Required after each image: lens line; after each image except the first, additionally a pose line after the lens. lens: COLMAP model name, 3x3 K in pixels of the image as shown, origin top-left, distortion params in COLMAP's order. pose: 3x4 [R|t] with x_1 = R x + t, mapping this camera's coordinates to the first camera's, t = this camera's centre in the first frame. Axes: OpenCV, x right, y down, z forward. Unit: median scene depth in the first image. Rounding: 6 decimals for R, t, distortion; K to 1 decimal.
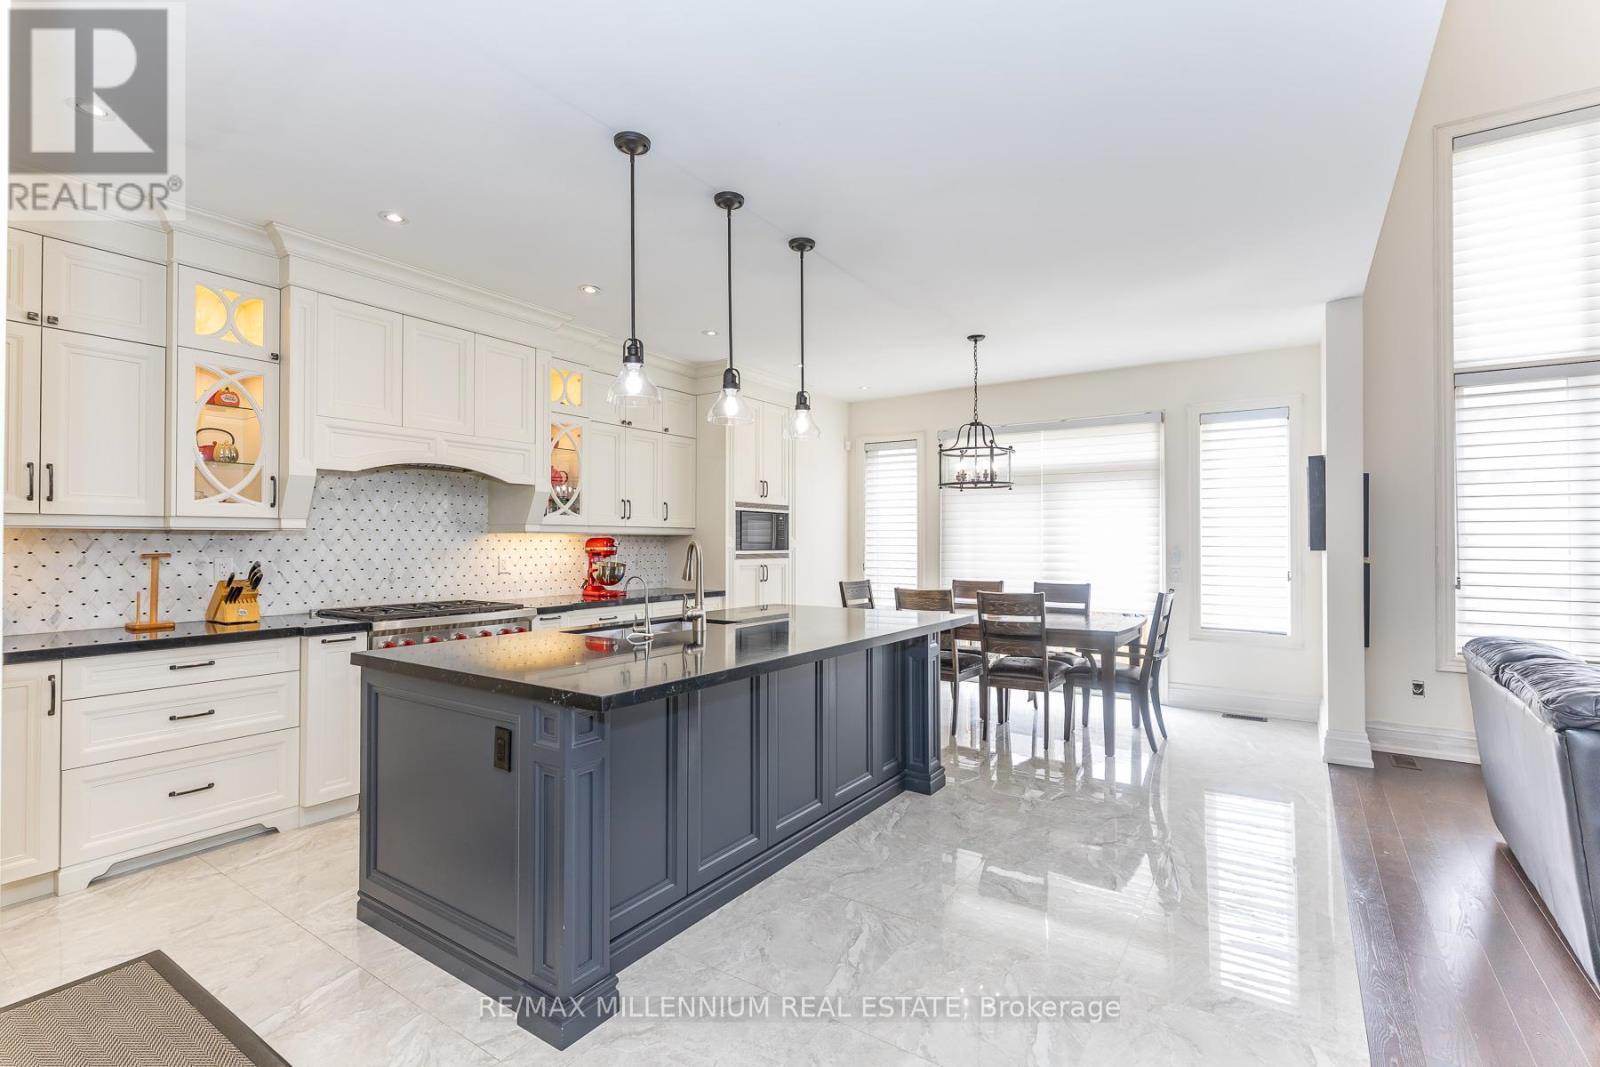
lens RADIAL K [[725.9, 0, 802.2], [0, 725.9, 533.0], [0, 0, 1]] dist [0.006687, -0.002054]
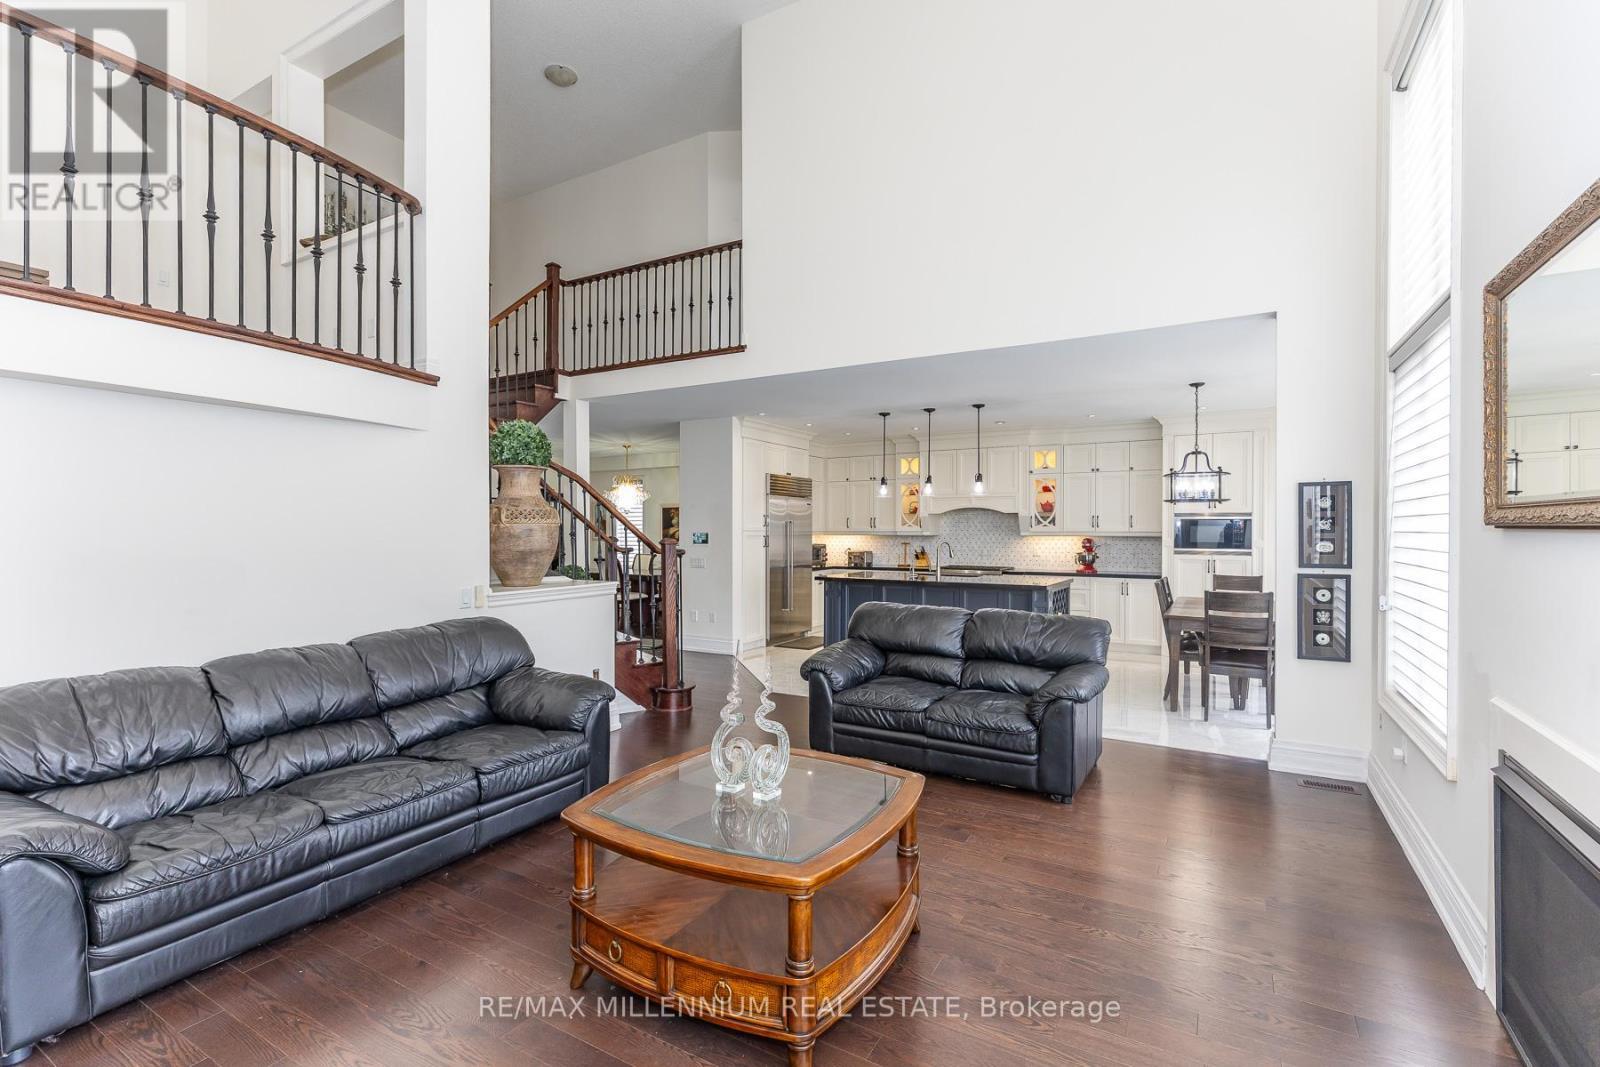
lens RADIAL K [[725.9, 0, 797.8], [0, 725.9, 531.9], [0, 0, 1]] dist [0.006687, -0.002054]
pose [[0.060723, 0.003568, -0.998148, 1.710937], [0.010695, 0.999934, 0.004225, -0.028013], [0.998097, -0.010931, 0.060681, 0.259889]]
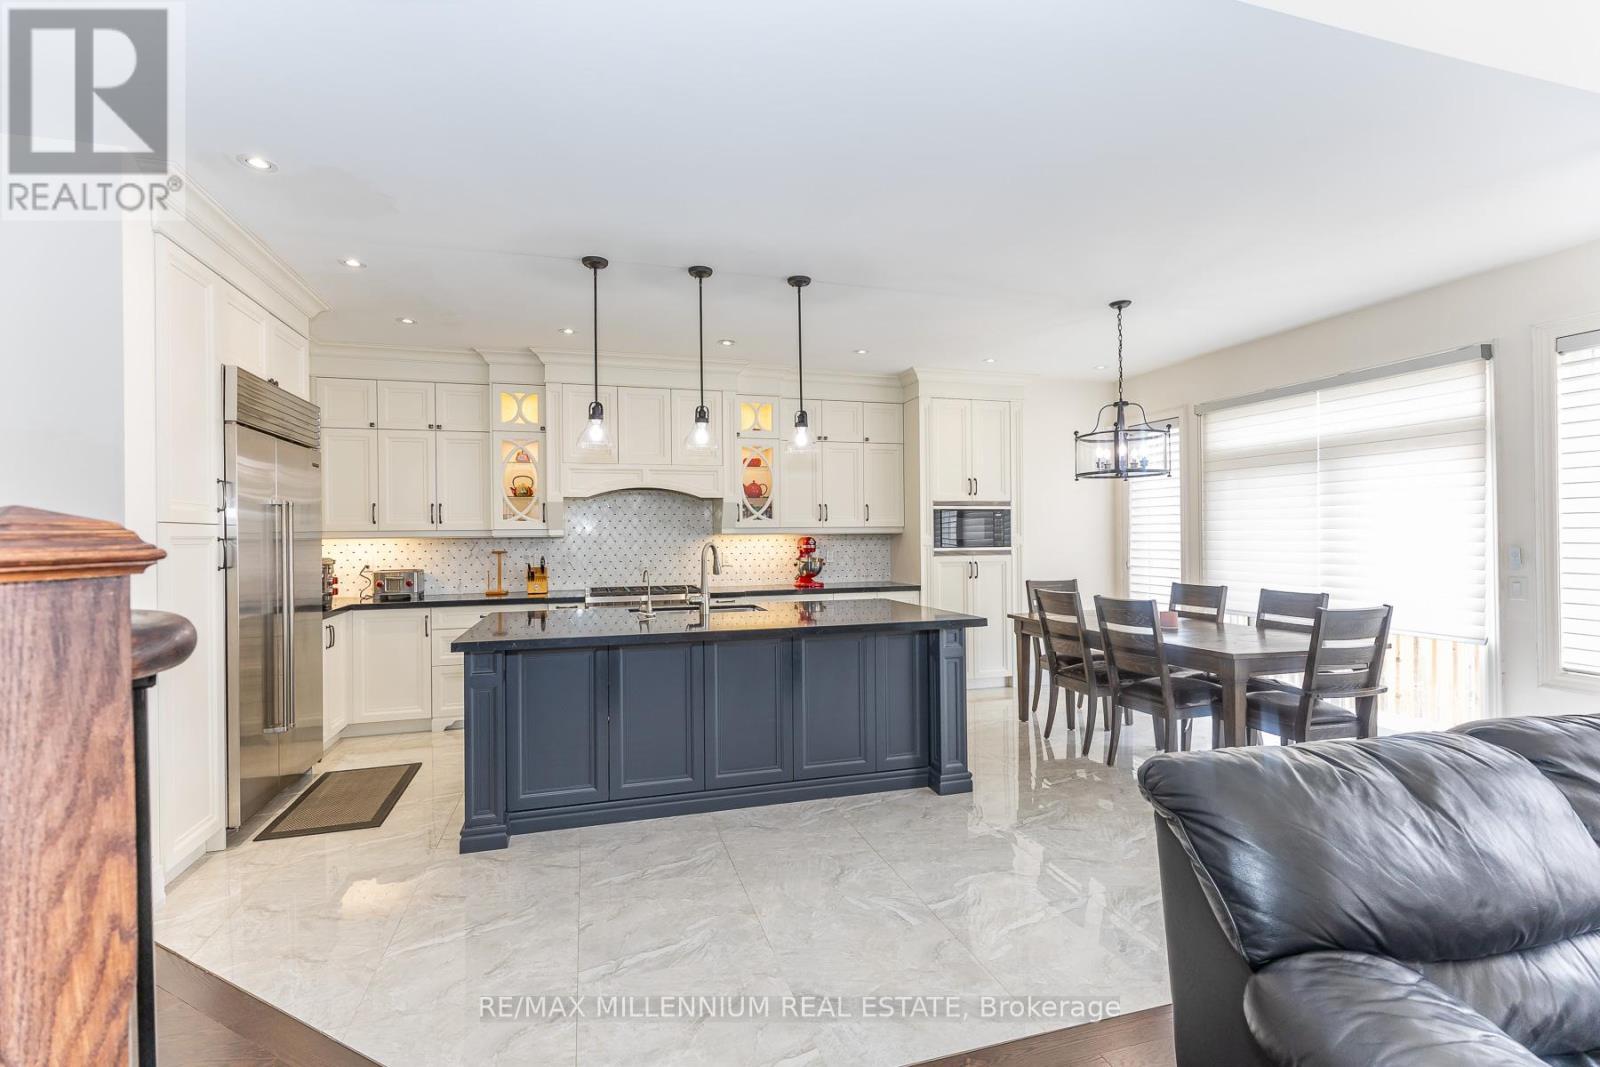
lens RADIAL K [[725.9, 0, 798.7], [0, 725.9, 533.6], [0, 0, 1]] dist [0.006687, -0.002054]
pose [[0.772951, -0.010441, -0.634380, 0.571562], [0.018073, 0.999821, 0.005564, -0.007650], [0.634208, -0.015766, 0.773002, 0.093027]]
